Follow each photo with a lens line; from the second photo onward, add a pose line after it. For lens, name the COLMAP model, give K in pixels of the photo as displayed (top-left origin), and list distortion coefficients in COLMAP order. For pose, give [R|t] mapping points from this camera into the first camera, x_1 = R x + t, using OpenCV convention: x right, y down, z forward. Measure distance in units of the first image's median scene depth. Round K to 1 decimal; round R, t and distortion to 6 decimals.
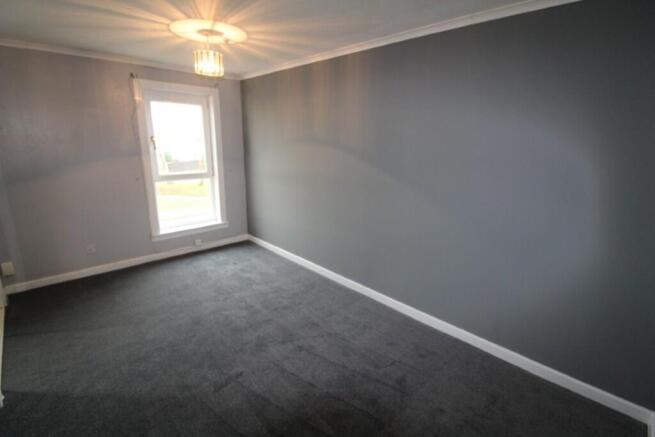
lens RADIAL K [[310.9, 0, 334.5], [0, 310.9, 218.0], [0, 0, 1]] dist [-0.016984, -0.000233]
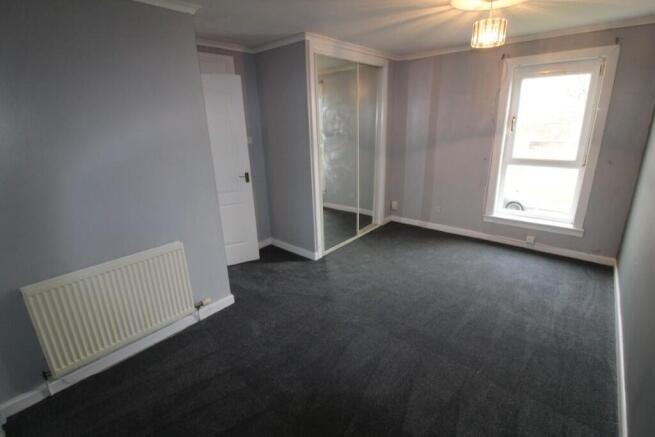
lens RADIAL K [[310.9, 0, 334.5], [0, 310.9, 218.0], [0, 0, 1]] dist [-0.016984, -0.000233]
pose [[0.082043, 0.273496, -0.958368, 0.363358], [-0.213073, 0.944189, 0.251210, -0.086785], [0.973586, 0.183592, 0.135739, 0.371363]]
